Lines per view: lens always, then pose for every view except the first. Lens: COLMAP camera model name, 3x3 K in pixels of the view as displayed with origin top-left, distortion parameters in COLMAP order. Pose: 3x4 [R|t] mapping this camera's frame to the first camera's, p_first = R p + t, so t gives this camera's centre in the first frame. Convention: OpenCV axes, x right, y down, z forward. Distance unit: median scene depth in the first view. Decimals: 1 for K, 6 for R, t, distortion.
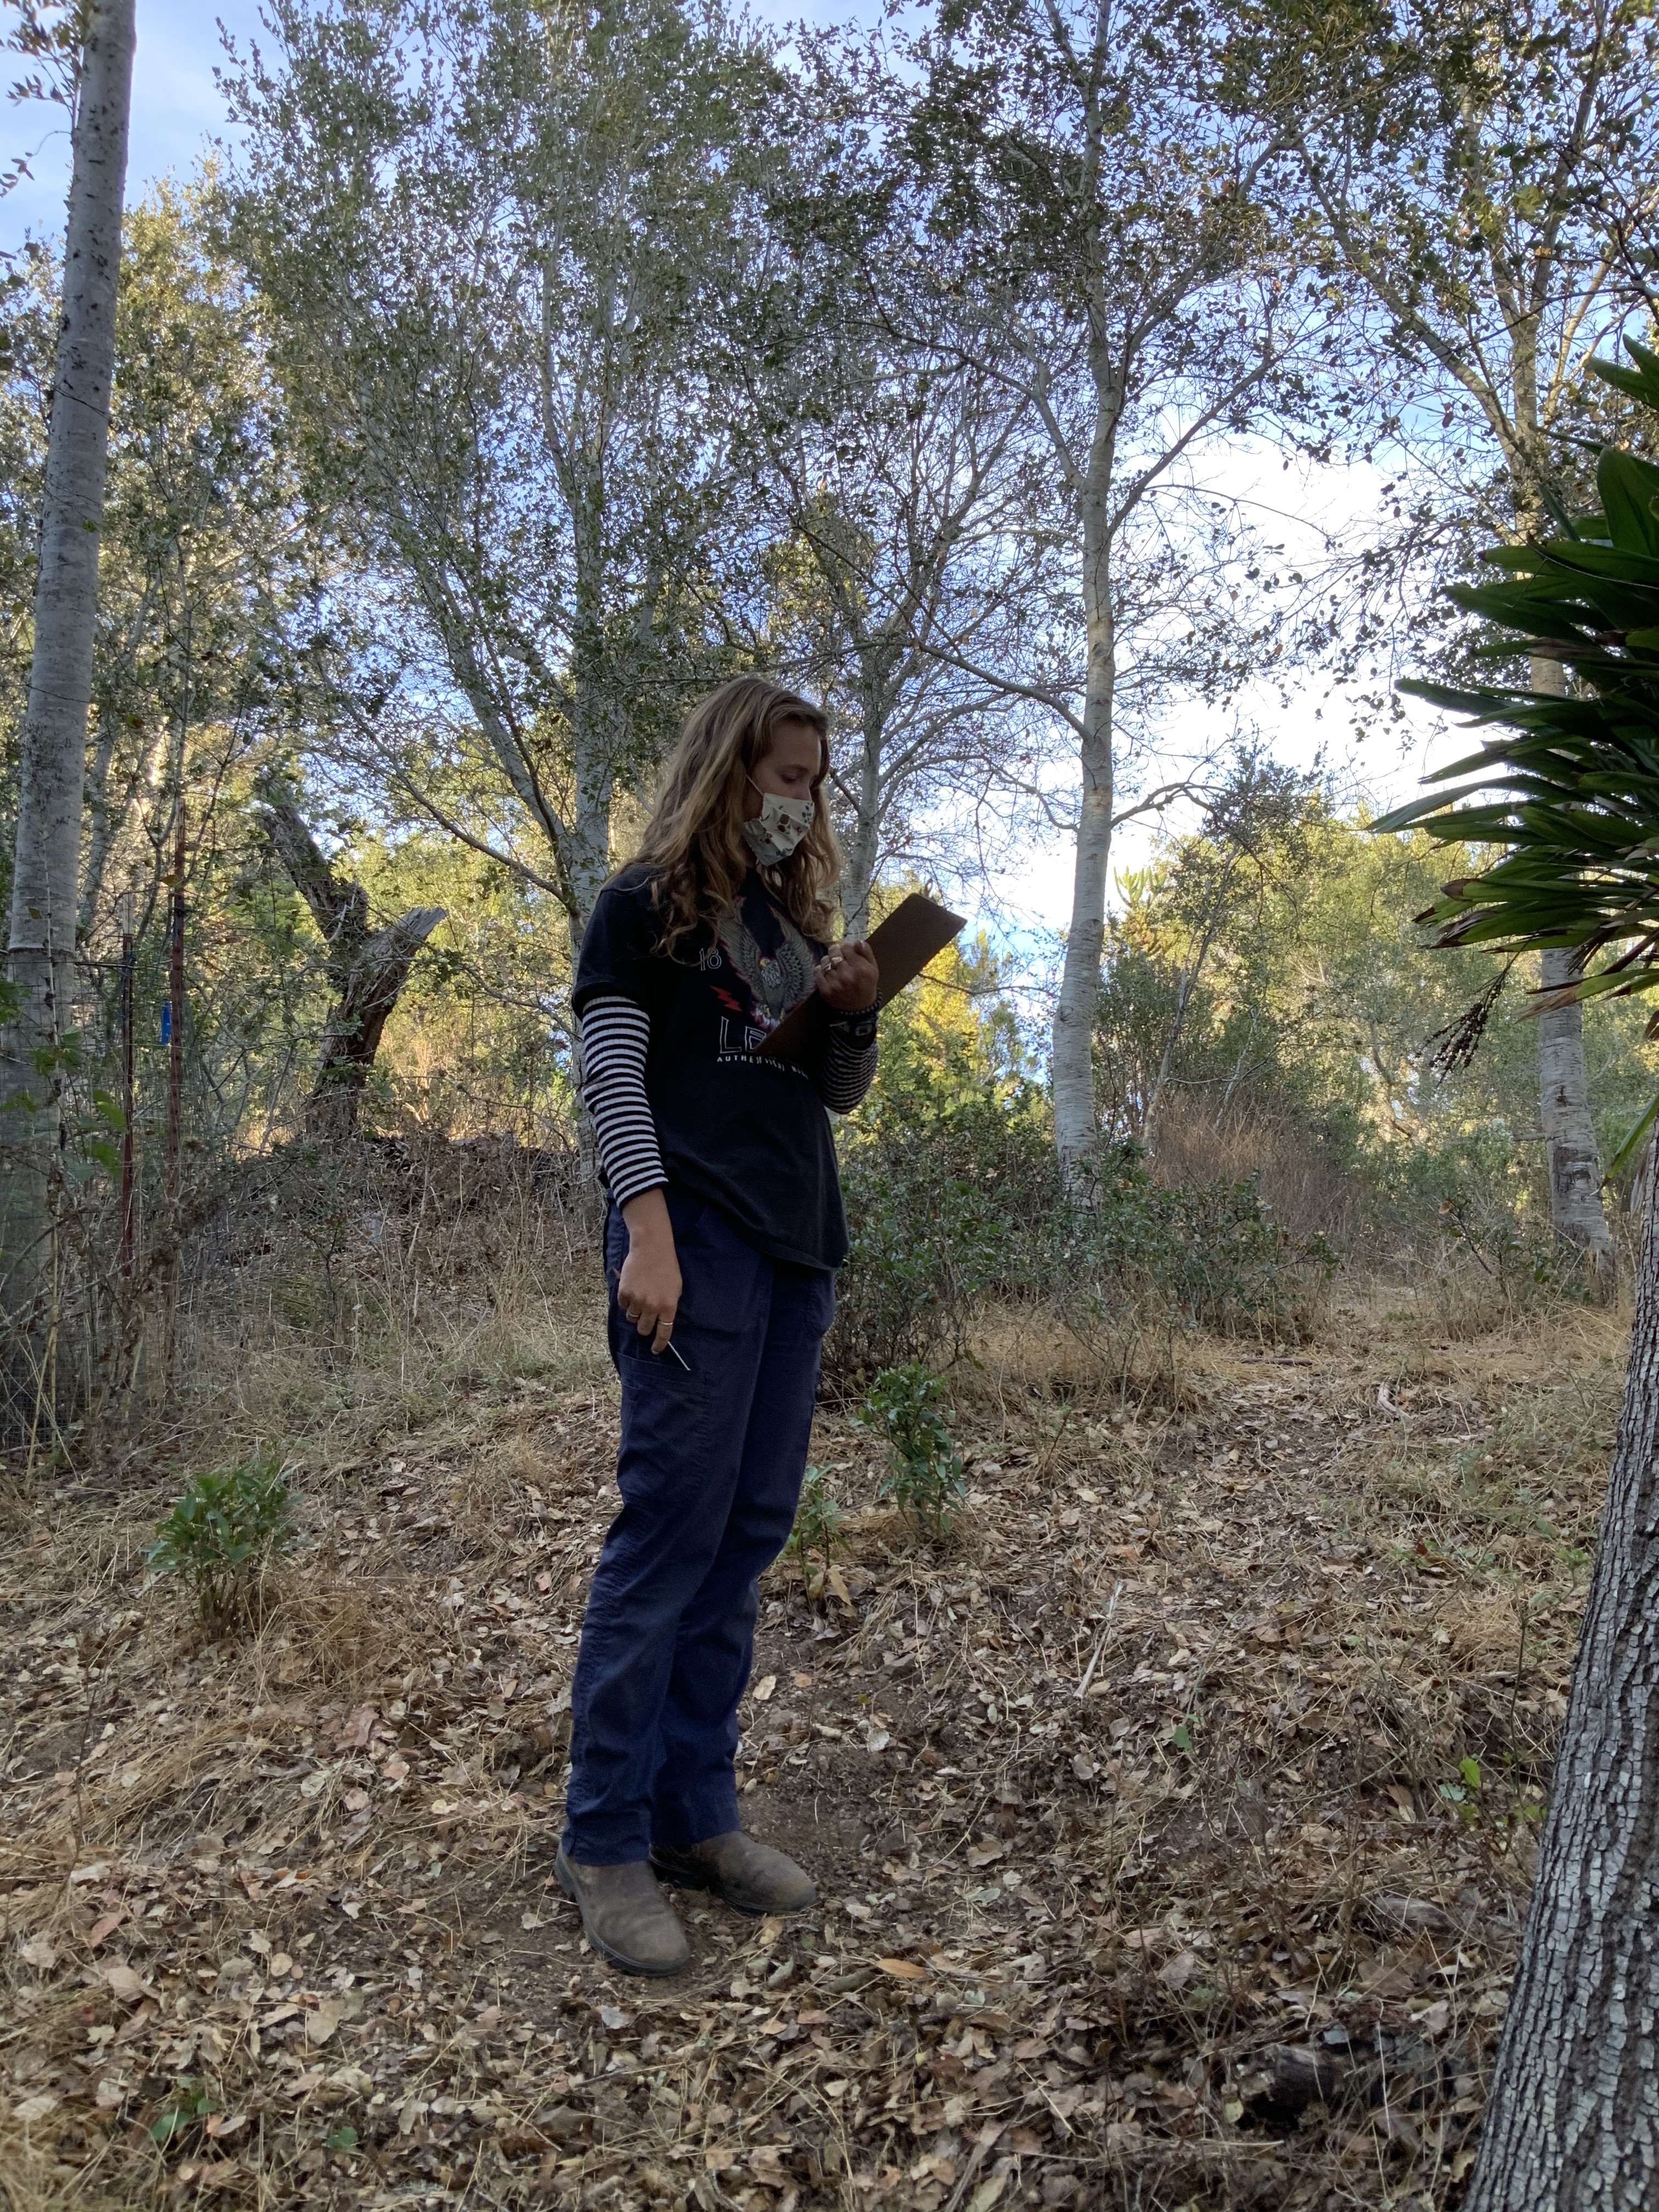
lens RADIAL K [[1860.5, 0, 829.5], [0, 1860.5, 1106.0], [0, 0, 1]] dist [0.096894, -0.170323]
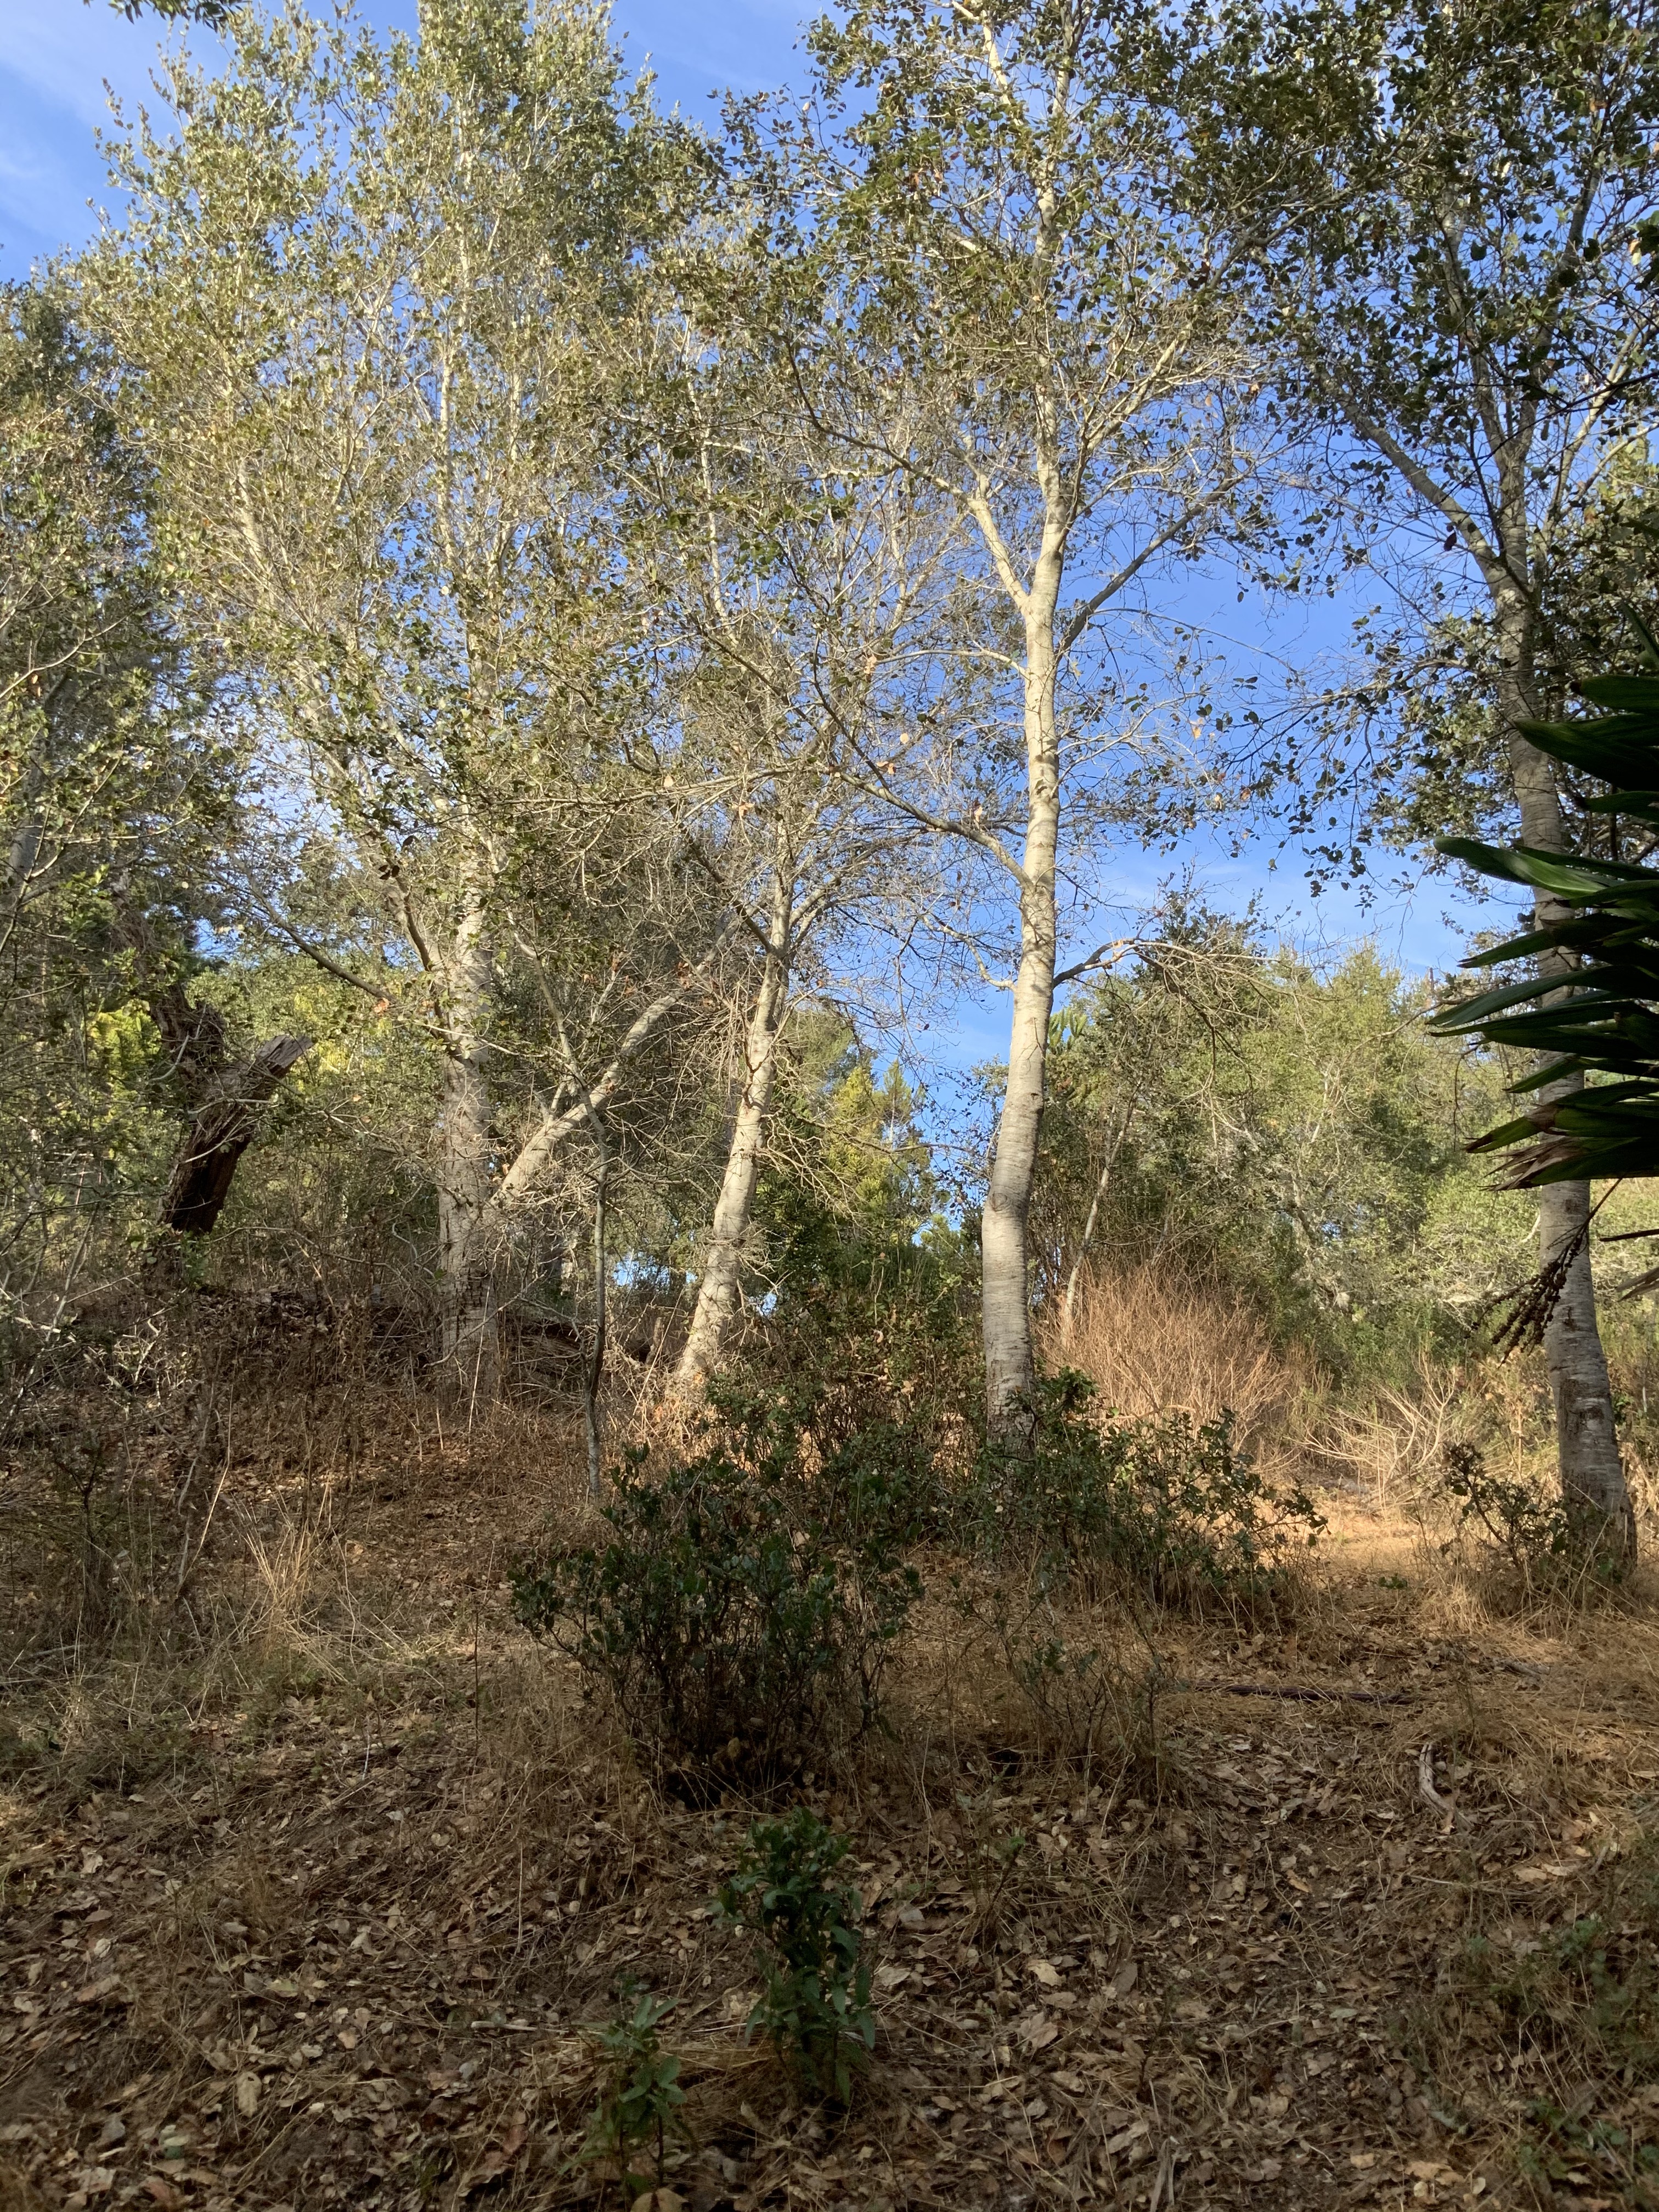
lens RADIAL K [[1866.6, 0, 836.1], [0, 1866.6, 1167.8], [0, 0, 1]] dist [0.063198, -0.116932]
pose [[0.998340, 0.027413, 0.050649, 0.005513], [-0.025700, 0.999086, -0.034171, -0.025022], [-0.051539, 0.032813, 0.998132, 0.105039]]
